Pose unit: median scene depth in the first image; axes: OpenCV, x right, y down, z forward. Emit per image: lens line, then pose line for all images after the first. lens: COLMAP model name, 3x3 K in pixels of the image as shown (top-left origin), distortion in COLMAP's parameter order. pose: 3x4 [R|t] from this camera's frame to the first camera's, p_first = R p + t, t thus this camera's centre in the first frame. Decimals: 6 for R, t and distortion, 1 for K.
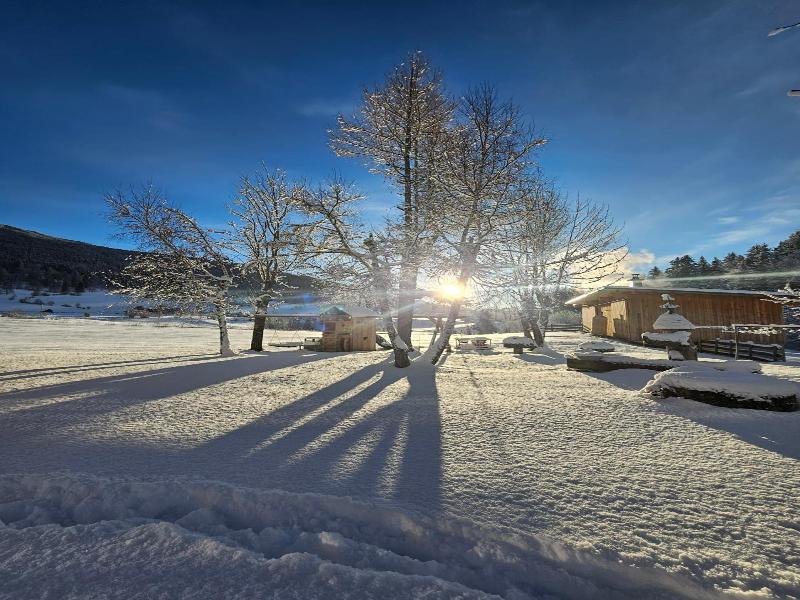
lens RADIAL K [[326.9, 0, 399.8], [0, 326.9, 325.4], [0, 0, 1]] dist [-0.001161, -0.000073]
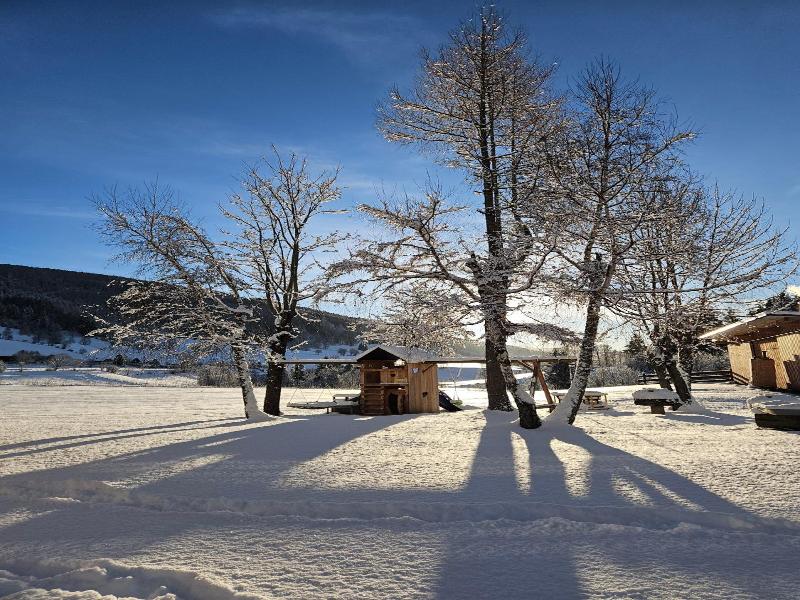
lens RADIAL K [[551.5, 0, 400.0], [0, 551.5, 300.0], [0, 0, 1]] dist [0.031026, -0.003978]
pose [[0.999887, -0.012621, 0.008153, -0.181040], [0.013645, 0.989902, -0.141098, 0.007459], [-0.006290, 0.141194, 0.989962, -0.176082]]
